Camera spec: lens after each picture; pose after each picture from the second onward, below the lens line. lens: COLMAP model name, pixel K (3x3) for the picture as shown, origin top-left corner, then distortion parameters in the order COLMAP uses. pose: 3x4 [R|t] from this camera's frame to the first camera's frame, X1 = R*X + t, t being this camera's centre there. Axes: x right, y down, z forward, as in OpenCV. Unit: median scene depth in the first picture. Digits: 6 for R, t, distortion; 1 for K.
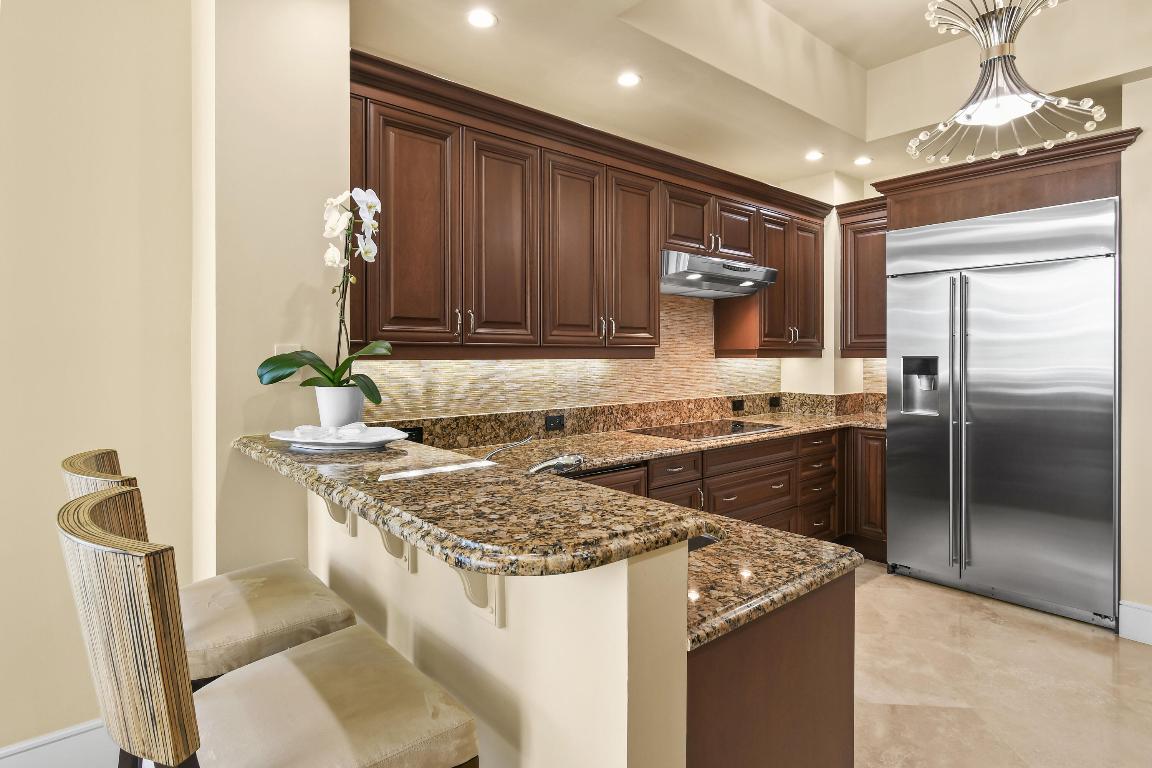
lens RADIAL K [[608.2, 0, 574.2], [0, 608.2, 358.2], [0, 0, 1]] dist [-0.005262, 0.000324]
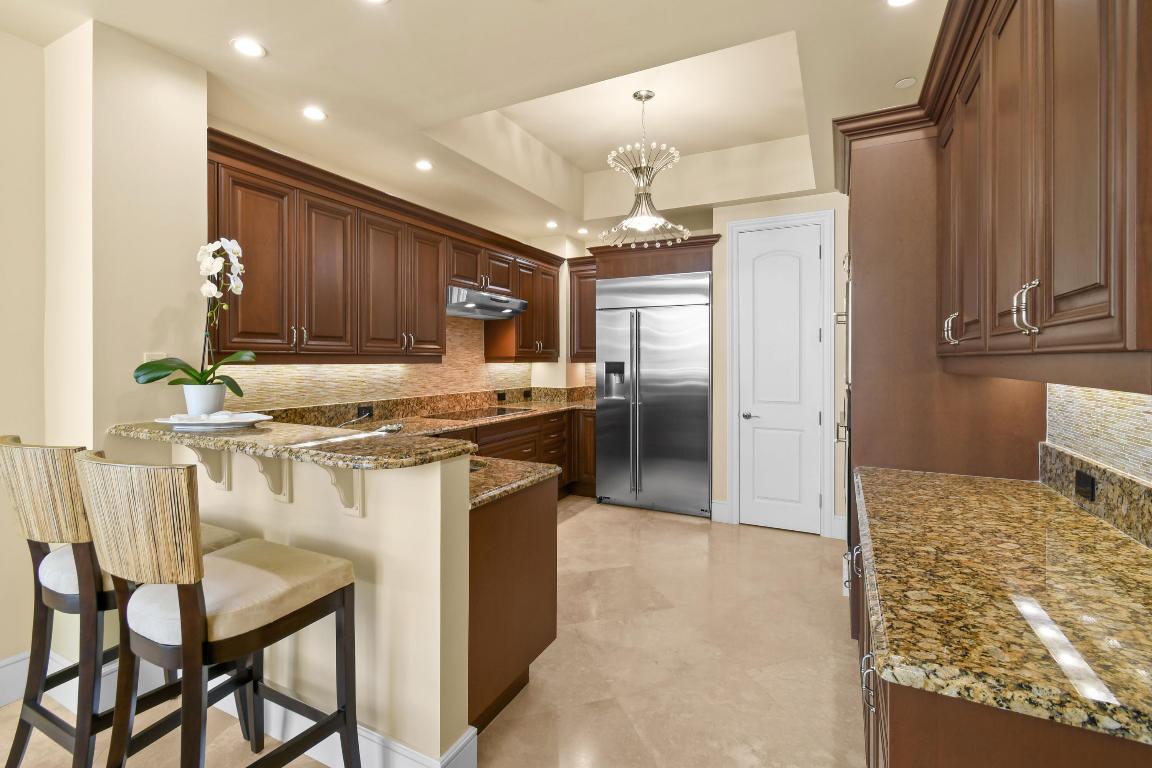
lens RADIAL K [[516.9, 0, 573.0], [0, 516.9, 362.5], [0, 0, 1]] dist [0.010133, -0.002590]
pose [[0.923404, 0.000168, 0.383830, -0.053028], [-0.000122, 1.000000, -0.000142, -0.001458], [-0.383830, 0.000084, 0.923404, -0.245183]]
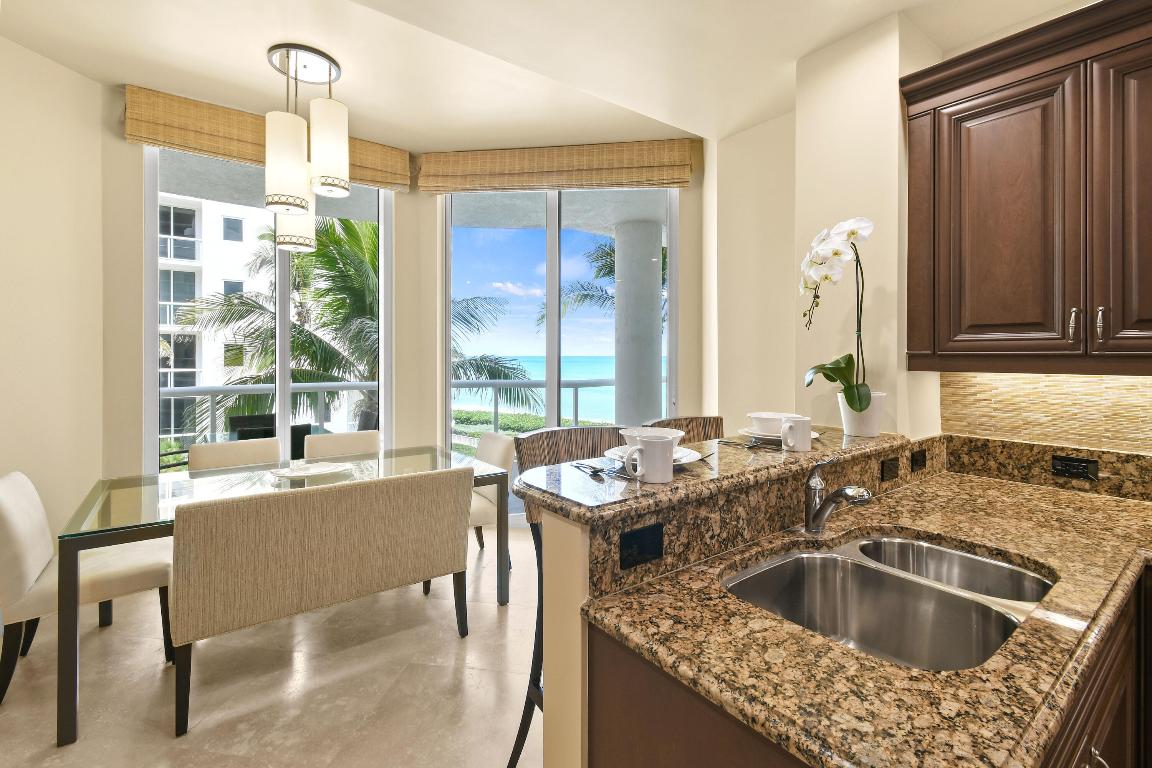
lens RADIAL K [[516.9, 0, 574.4], [0, 516.9, 356.4], [0, 0, 1]] dist [0.010133, -0.002590]
pose [[-0.059021, 0.001473, -0.998256, 0.425007], [-0.006561, 0.999977, 0.001863, -0.014778], [0.998235, 0.006660, -0.059010, 0.359836]]
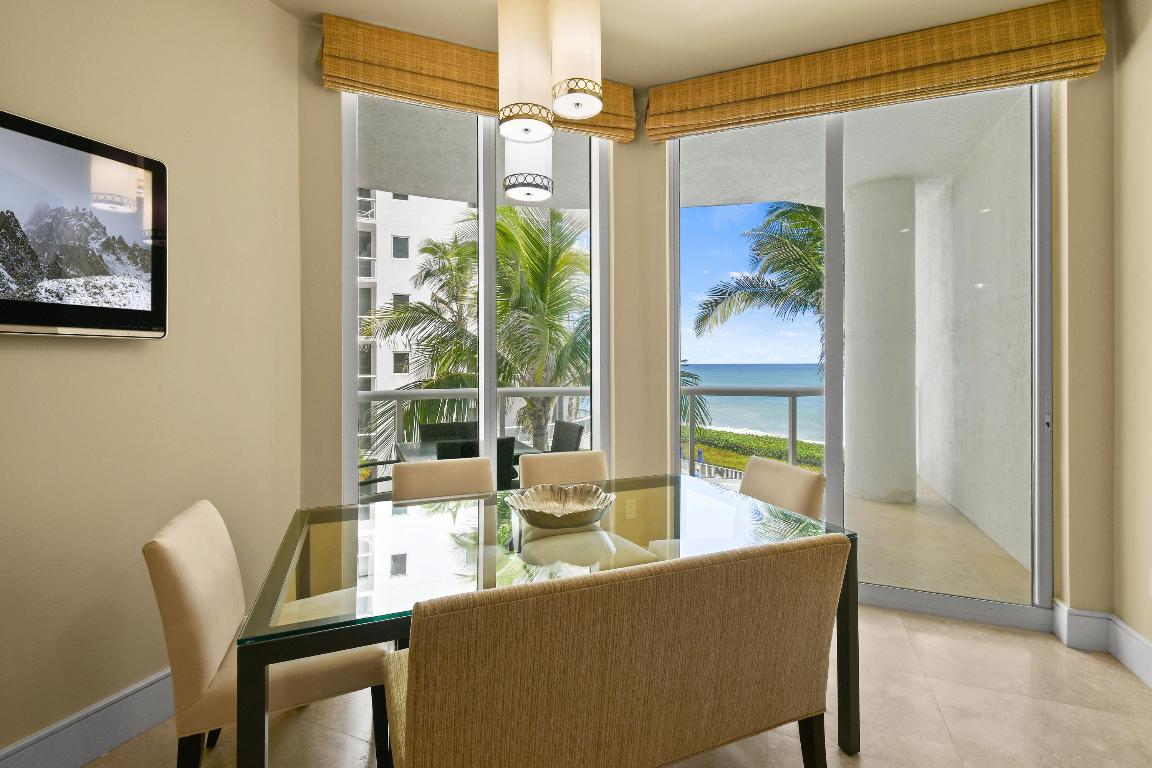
lens RADIAL K [[516.9, 0, 576.4], [0, 516.9, 361.3], [0, 0, 1]] dist [0.010133, -0.002590]
pose [[-0.299710, -0.003587, -0.954023, 0.105252], [-0.001872, 0.999993, -0.003172, 0.010398], [0.954028, 0.000836, -0.299715, 0.032650]]
